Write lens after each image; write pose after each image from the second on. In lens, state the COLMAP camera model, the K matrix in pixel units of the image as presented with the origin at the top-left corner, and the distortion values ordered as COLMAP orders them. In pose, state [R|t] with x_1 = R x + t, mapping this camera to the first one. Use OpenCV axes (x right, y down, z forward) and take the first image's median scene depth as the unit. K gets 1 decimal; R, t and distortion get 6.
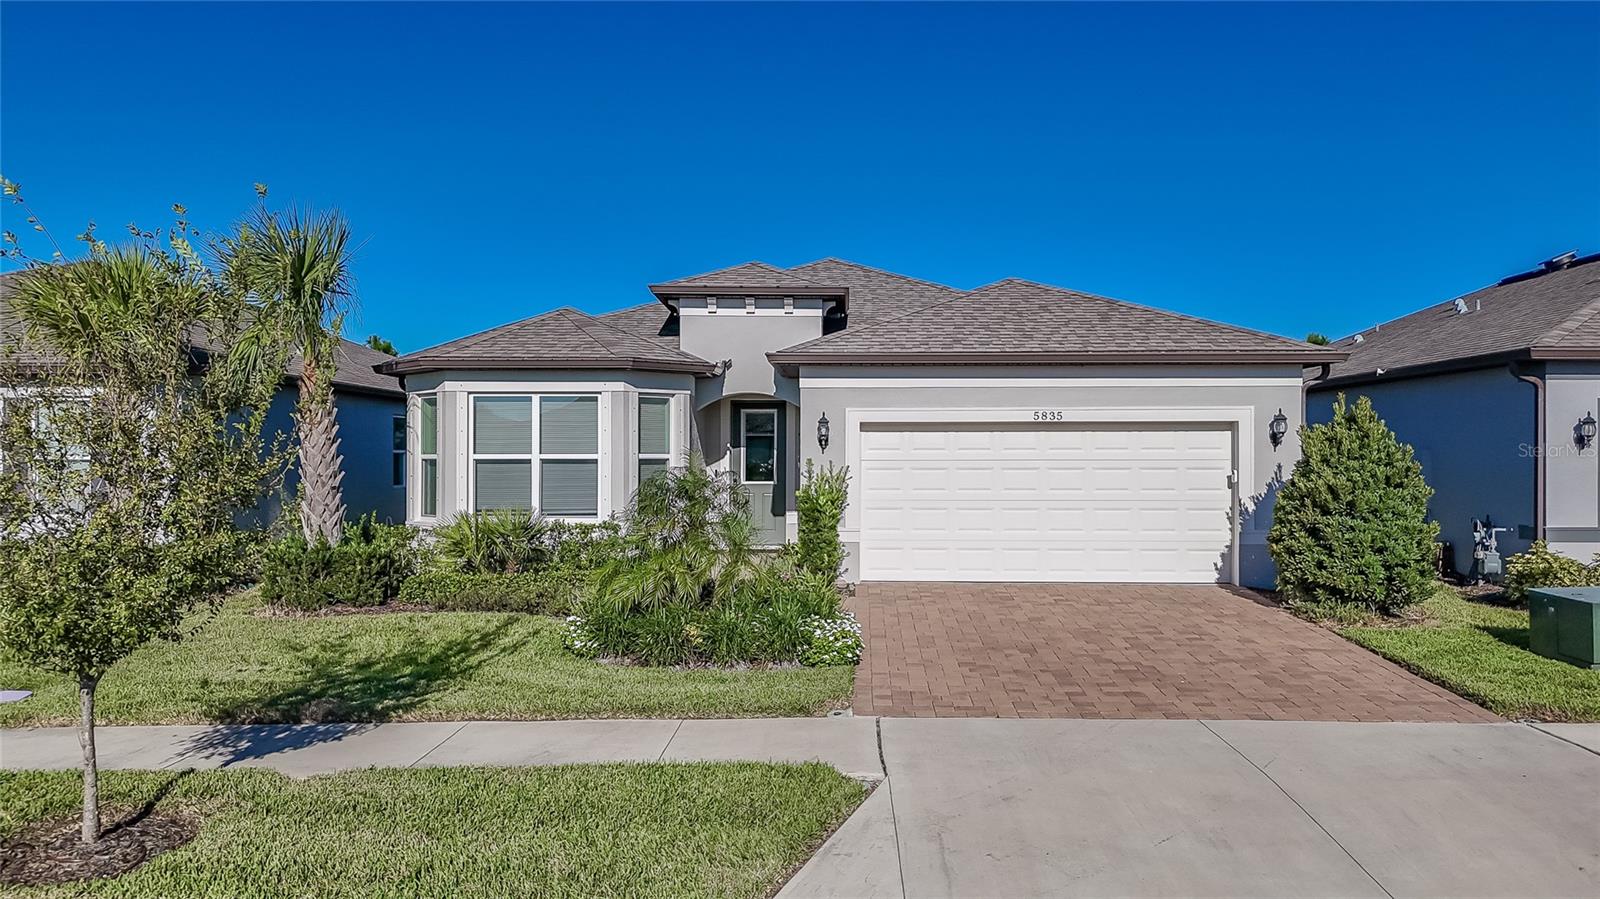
lens RADIAL K [[1155.2, 0, 800.0], [0, 1155.2, 449.5], [0, 0, 1]] dist [-0.012196, -0.006289]
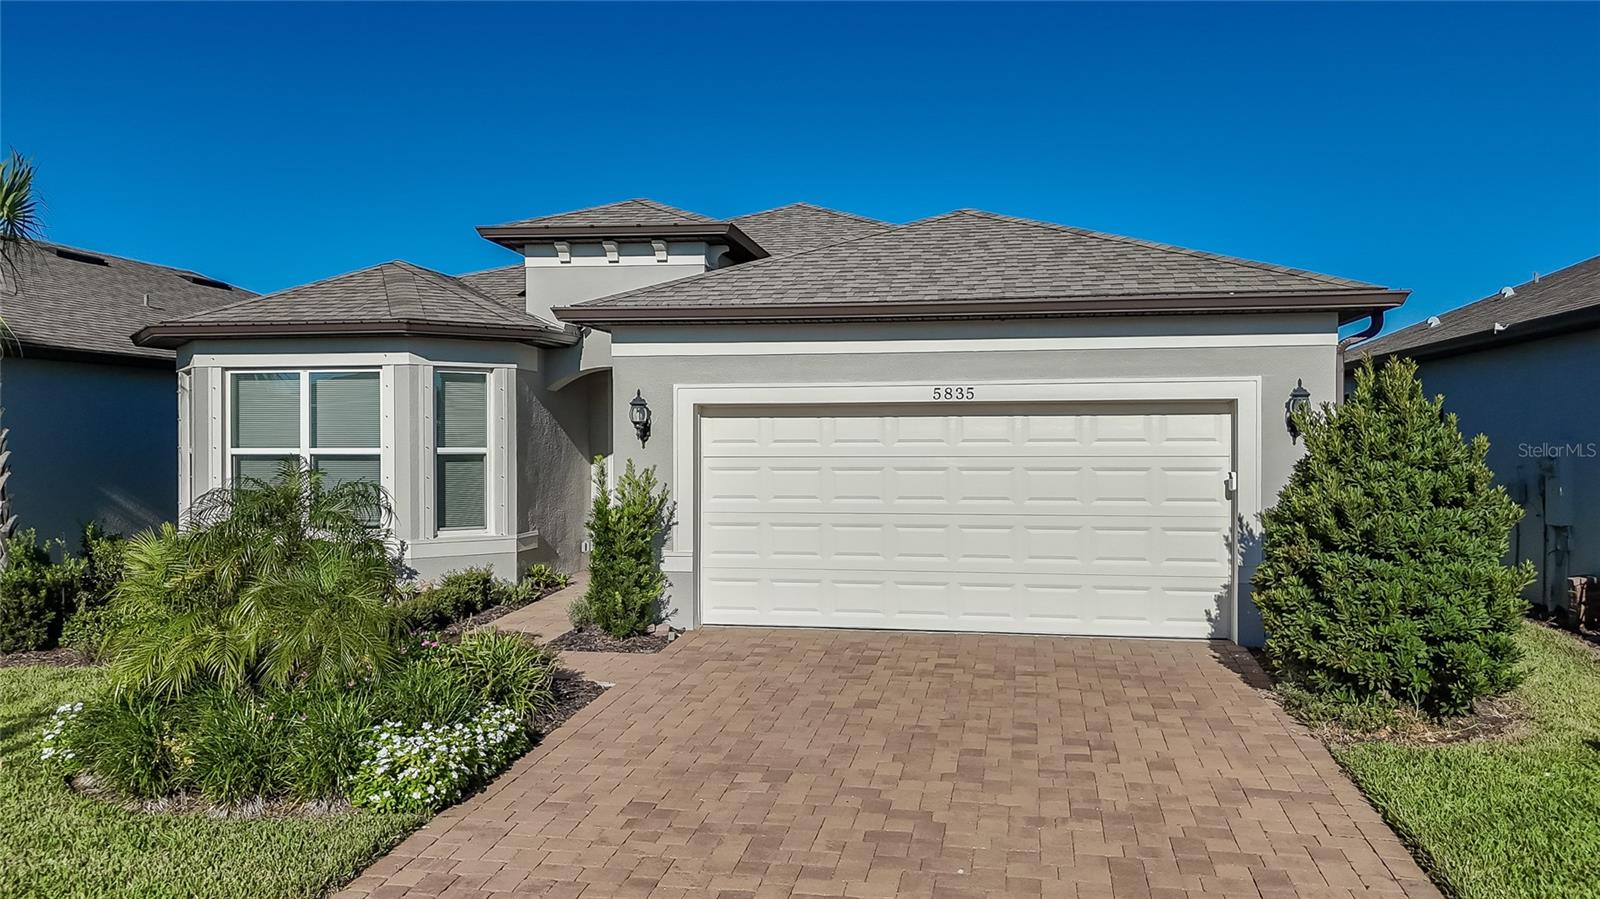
lens RADIAL K [[1159.7, 0, 822.1], [0, 1159.7, 451.8], [0, 0, 1]] dist [0.003748, -0.001426]
pose [[0.991764, -0.000194, -0.128075, 0.227269], [0.002150, 0.999883, 0.015139, -0.004746], [0.128057, -0.015289, 0.991649, 0.300855]]
